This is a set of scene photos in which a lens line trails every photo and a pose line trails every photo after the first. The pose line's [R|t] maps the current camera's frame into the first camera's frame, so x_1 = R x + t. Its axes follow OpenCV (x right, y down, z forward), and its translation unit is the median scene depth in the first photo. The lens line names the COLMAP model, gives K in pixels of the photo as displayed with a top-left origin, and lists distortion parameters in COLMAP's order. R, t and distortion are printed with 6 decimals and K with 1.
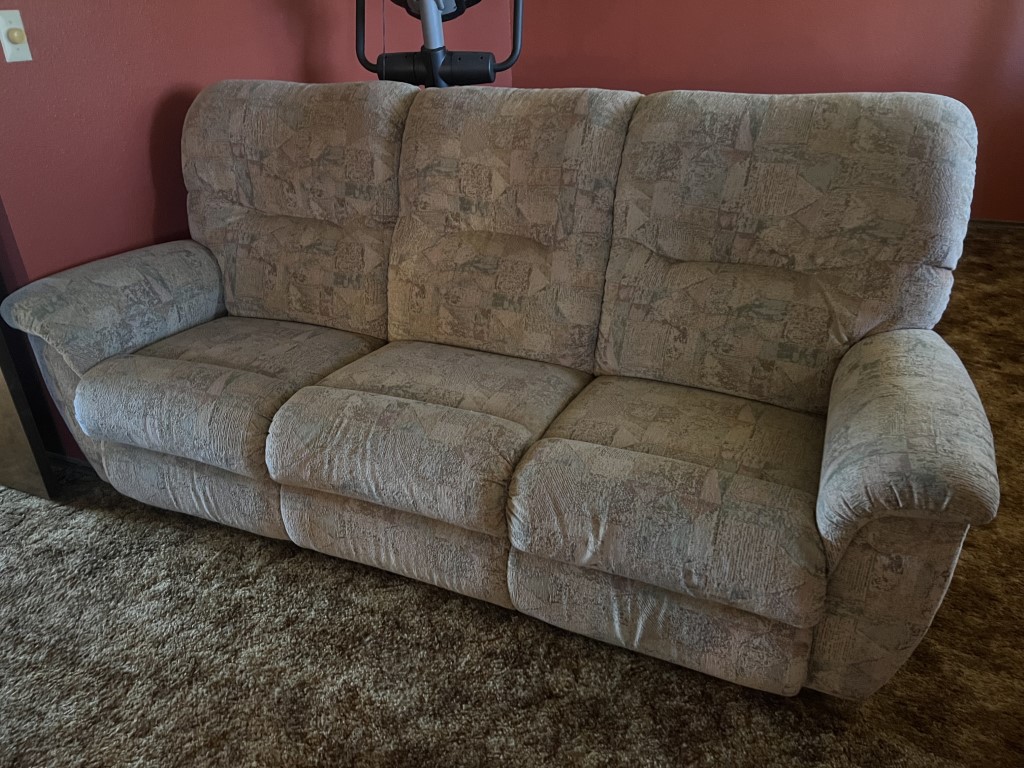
lens RADIAL K [[737.9, 0, 512.0], [0, 737.9, 384.0], [0, 0, 1]] dist [0.045288, -0.040766]
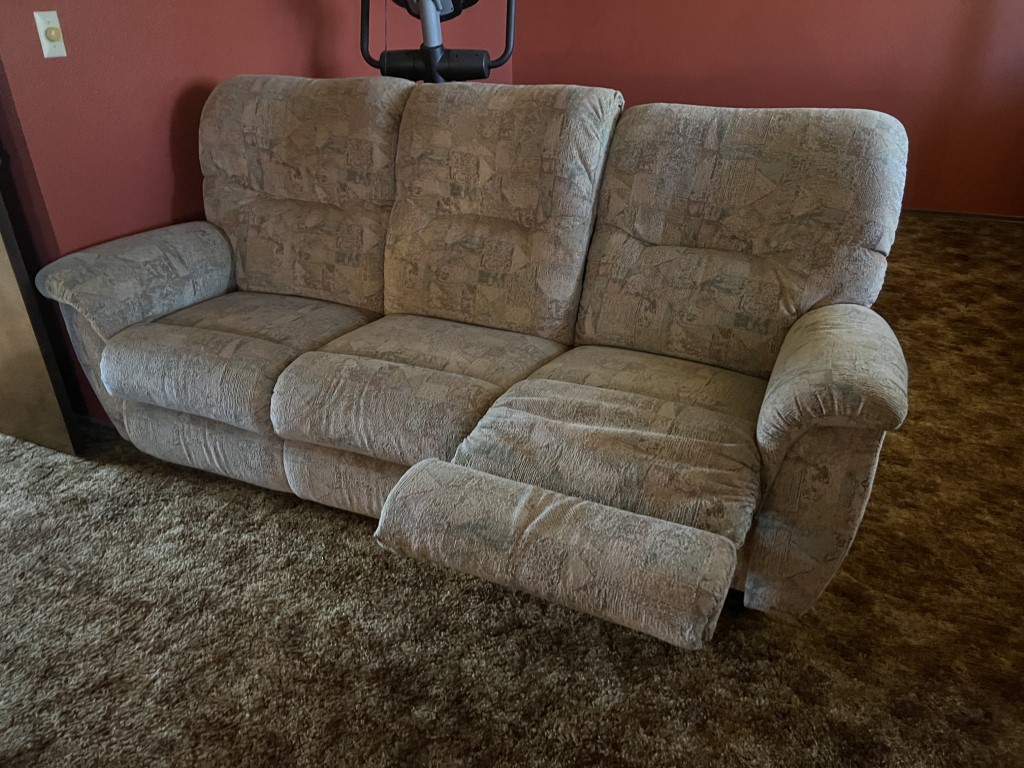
lens RADIAL K [[781.2, 0, 523.3], [0, 781.2, 385.8], [0, 0, 1]] dist [0.041913, -0.043813]
pose [[0.999786, 0.013187, -0.015943, 0.062668], [-0.013284, 0.999894, -0.006014, 0.055810], [0.015862, 0.006224, 0.999855, -0.164556]]
